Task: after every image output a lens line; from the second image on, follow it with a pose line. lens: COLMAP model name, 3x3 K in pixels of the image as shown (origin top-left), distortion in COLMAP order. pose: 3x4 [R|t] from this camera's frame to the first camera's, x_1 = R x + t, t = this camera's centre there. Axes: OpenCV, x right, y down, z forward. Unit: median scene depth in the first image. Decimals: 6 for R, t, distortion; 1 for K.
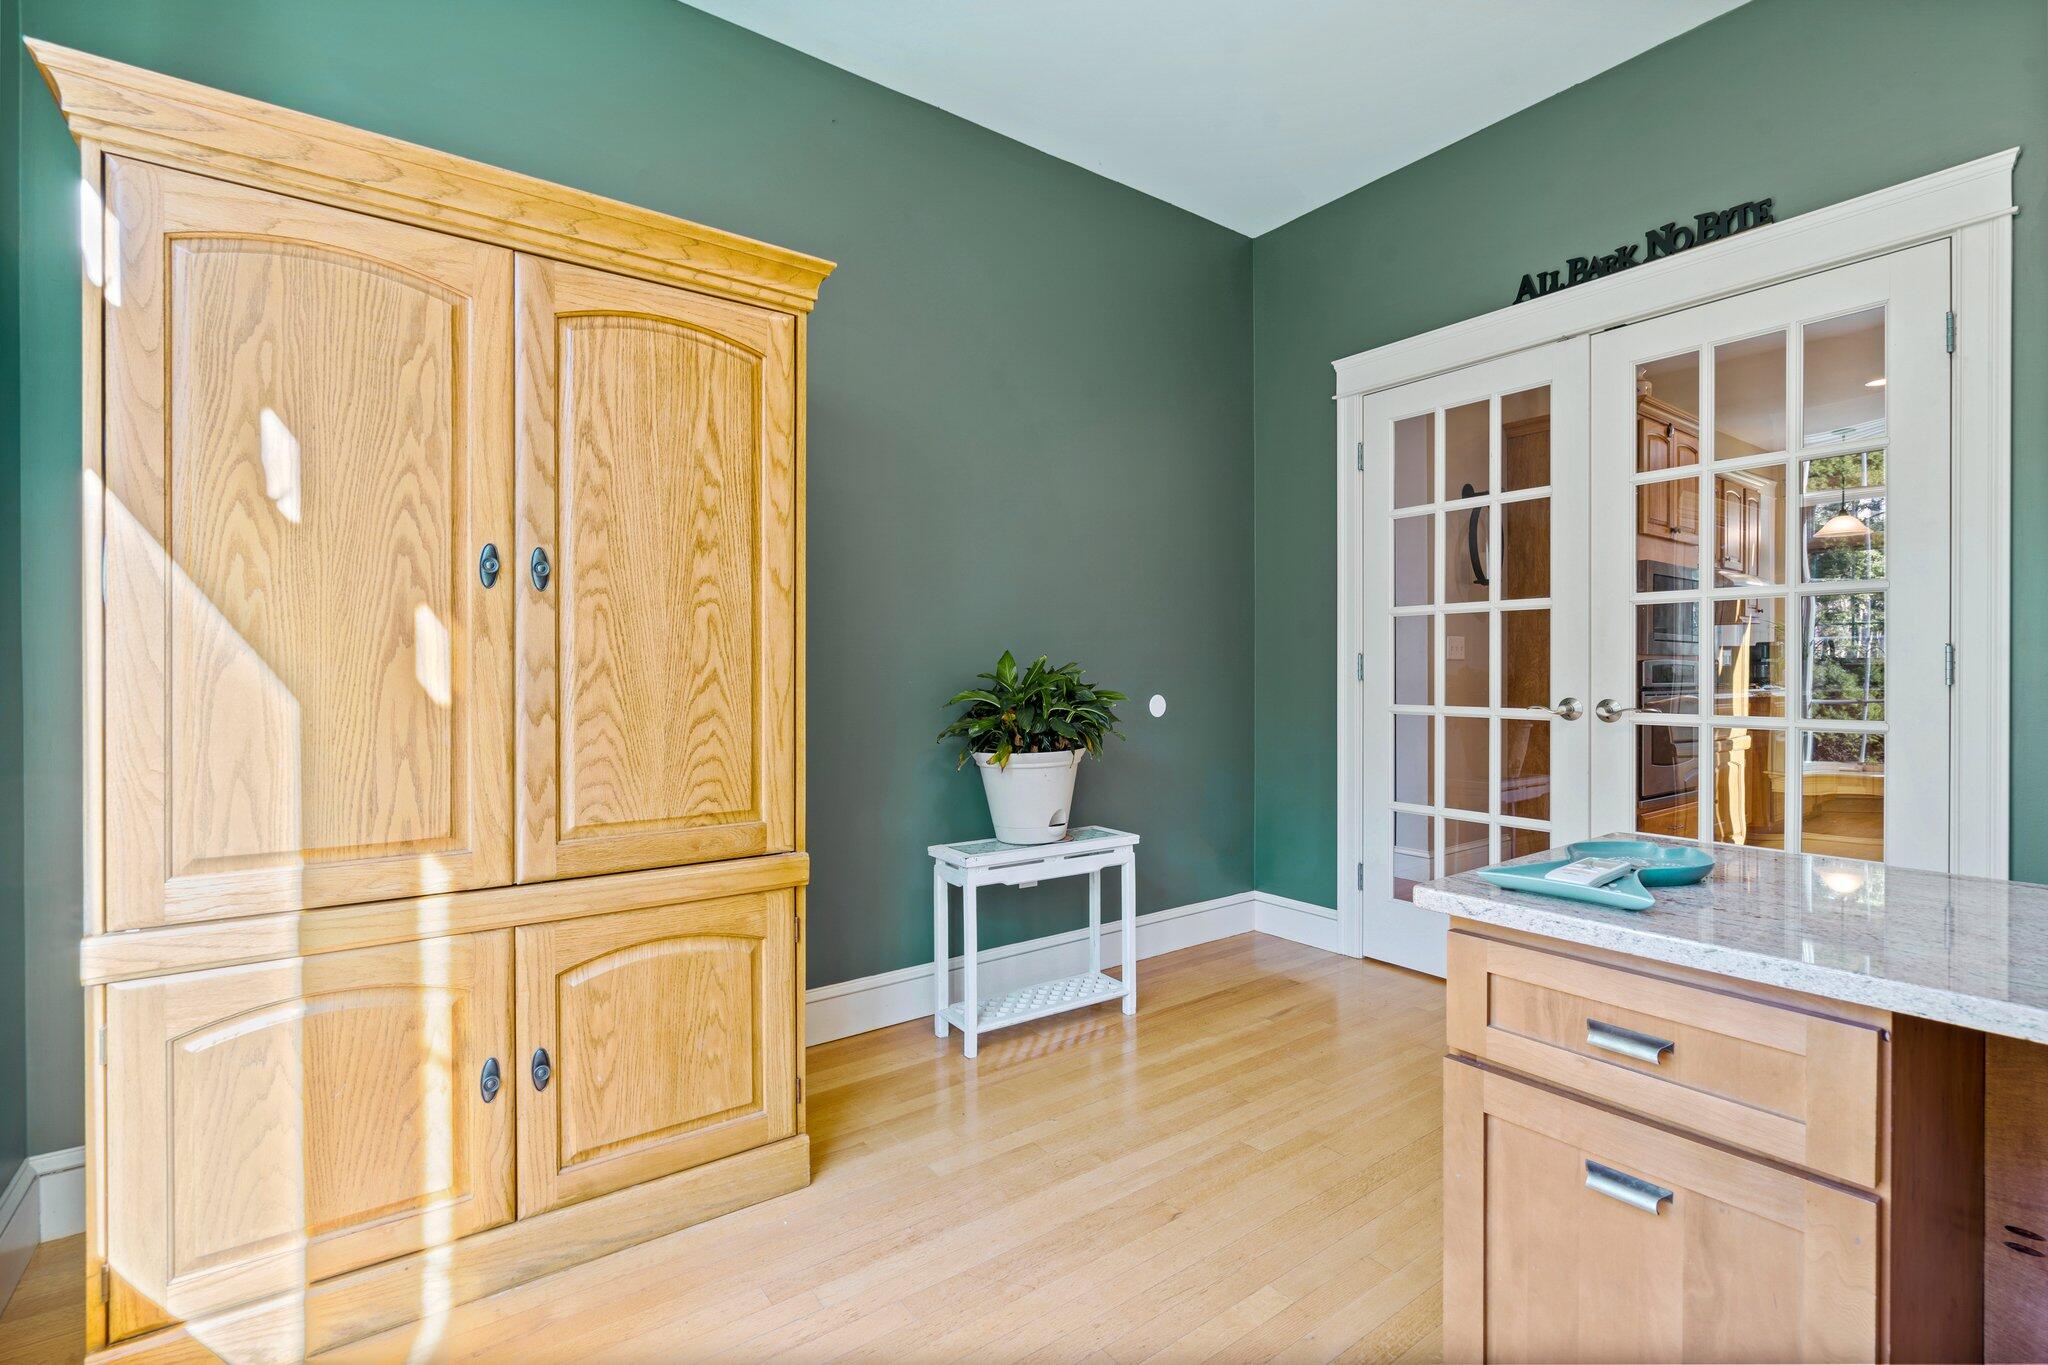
lens RADIAL K [[936.4, 0, 1016.1], [0, 936.4, 687.7], [0, 0, 1]] dist [-0.004846, 0.001702]
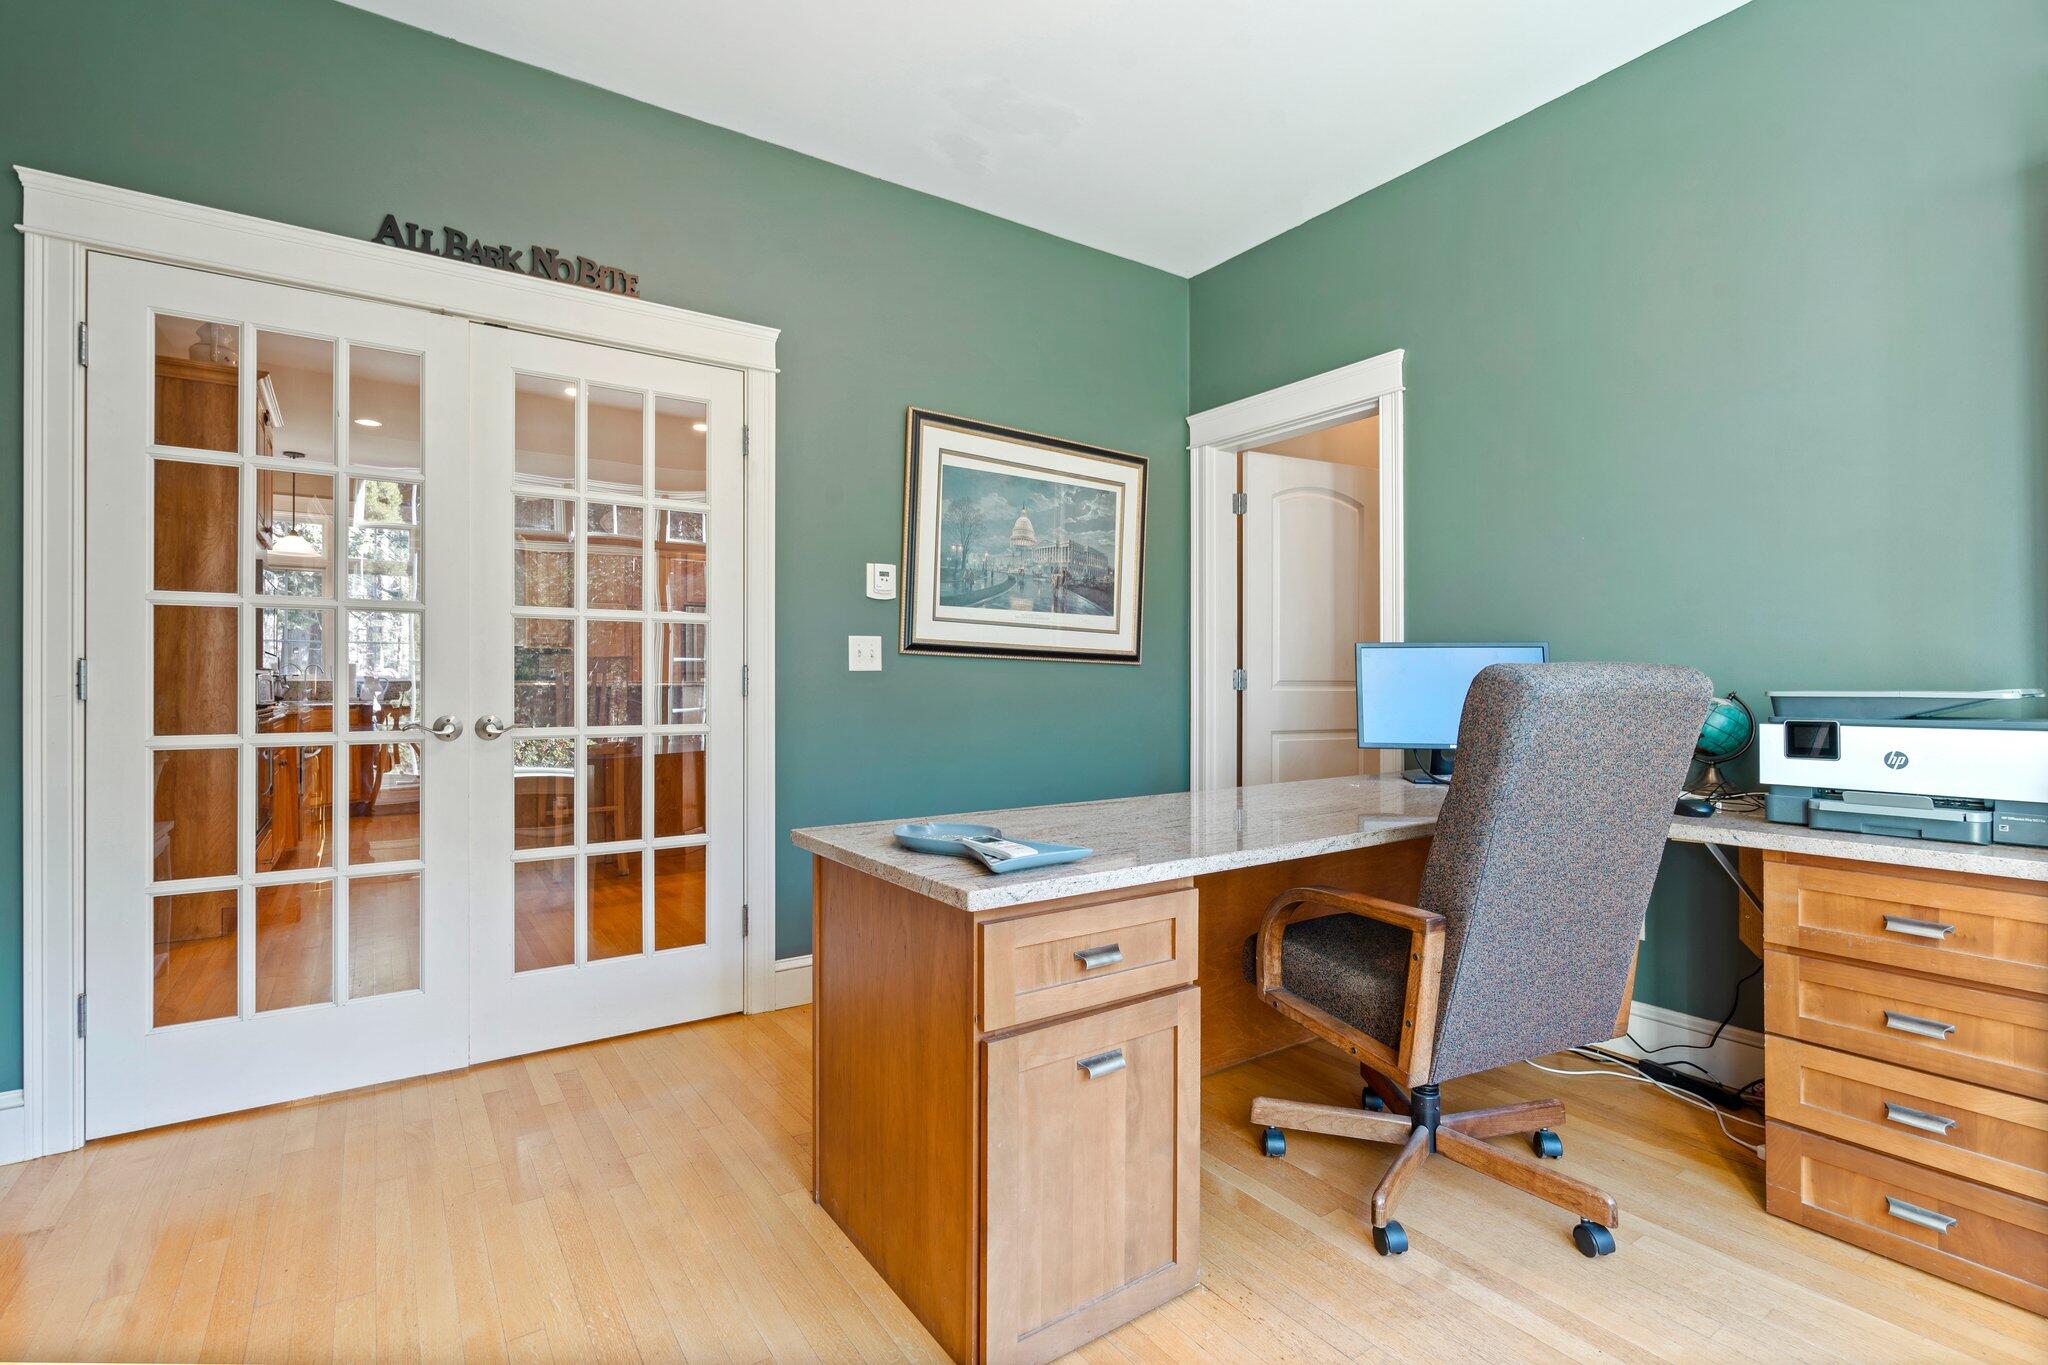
lens RADIAL K [[936.4, 0, 1016.1], [0, 936.4, 687.7], [0, 0, 1]] dist [-0.004846, 0.001702]
pose [[0.019510, -0.008421, 0.999774, -0.322392], [0.019473, 0.999778, 0.008041, -0.013580], [-0.999620, 0.019312, 0.019670, 0.481661]]
